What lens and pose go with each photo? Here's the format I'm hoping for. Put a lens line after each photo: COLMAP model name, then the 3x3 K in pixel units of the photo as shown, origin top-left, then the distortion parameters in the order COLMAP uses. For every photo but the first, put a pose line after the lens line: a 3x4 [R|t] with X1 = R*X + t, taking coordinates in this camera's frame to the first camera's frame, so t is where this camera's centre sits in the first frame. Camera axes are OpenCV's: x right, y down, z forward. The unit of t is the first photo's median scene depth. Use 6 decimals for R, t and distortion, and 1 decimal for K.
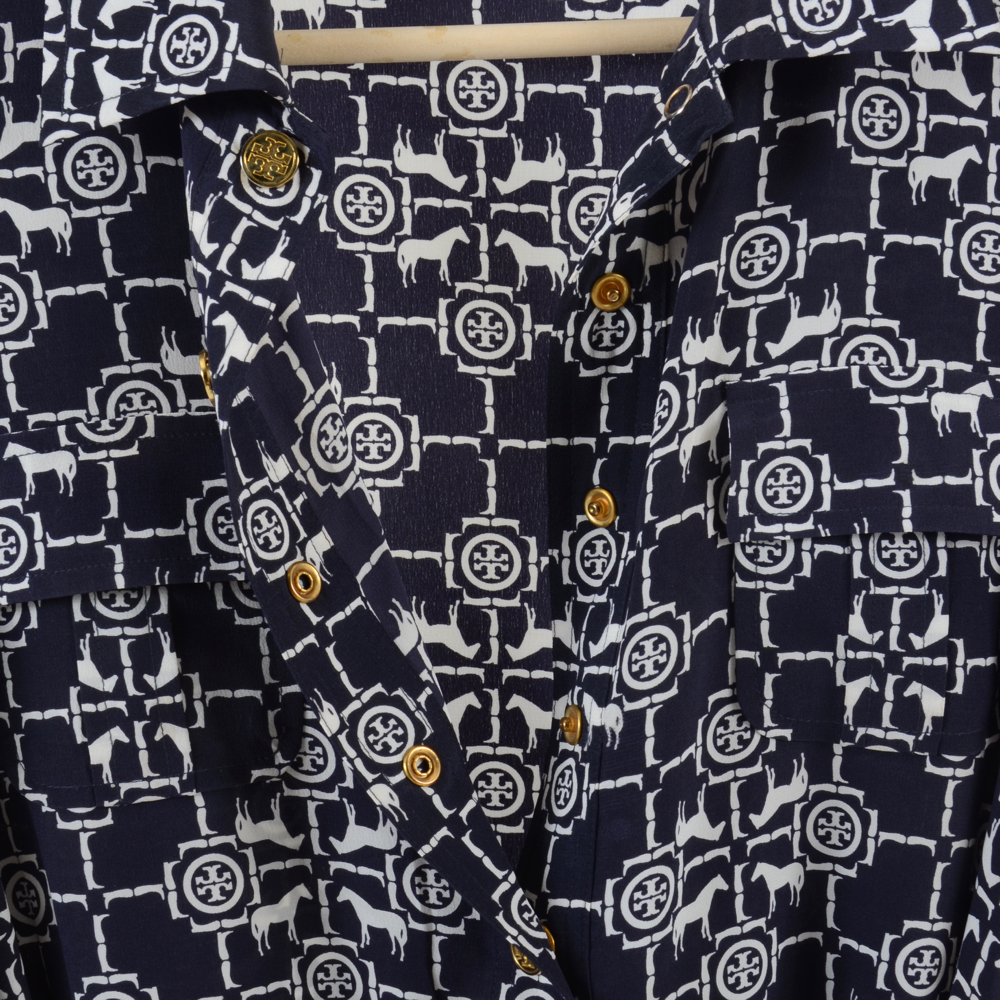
lens RADIAL K [[2121.1, 0, 498.8], [0, 2121.1, 500.7], [0, 0, 1]] dist [-0.010992, 0.000000]
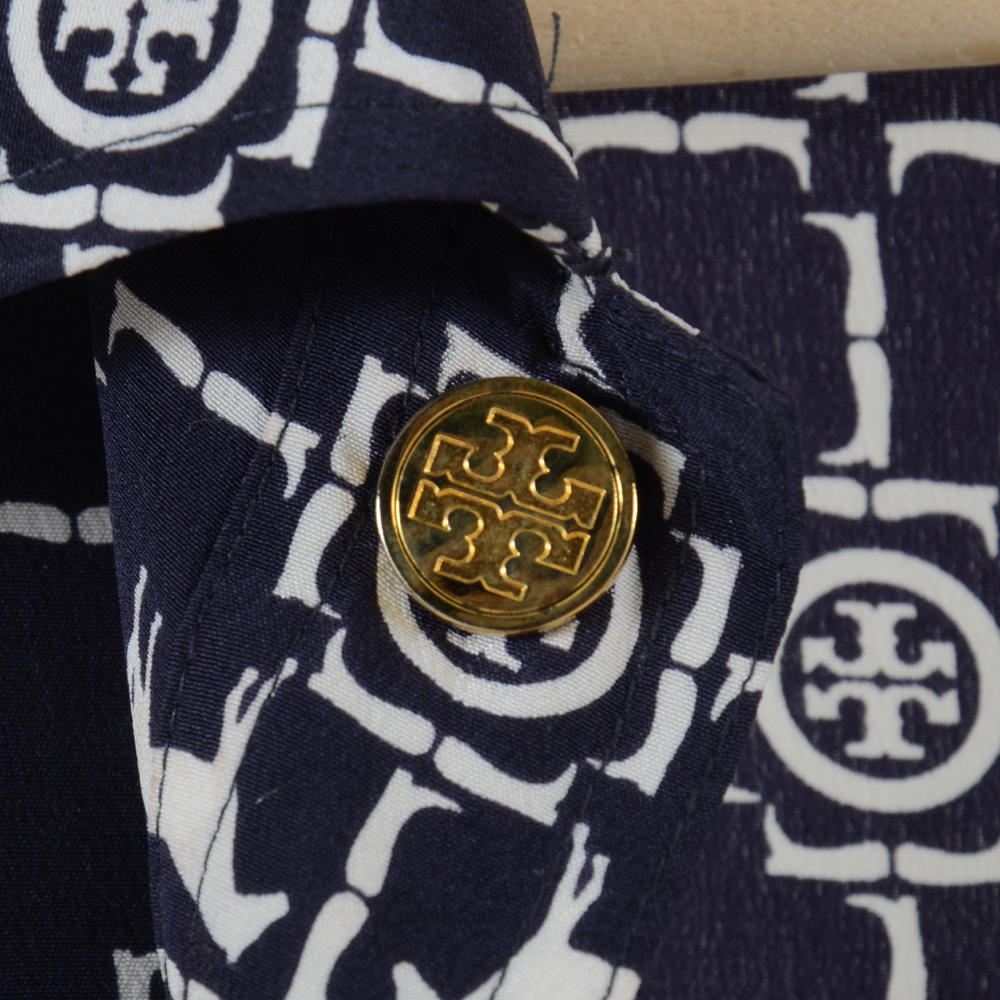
lens RADIAL K [[6475.3, 0, 500.5], [0, 6475.3, 499.8], [0, 0, 1]] dist [0.300509, 0.000000]
pose [[0.998334, -0.030926, -0.048714, -0.075582], [0.023571, 0.989165, -0.144905, -0.063437], [0.052668, 0.143515, 0.988246, 0.329487]]
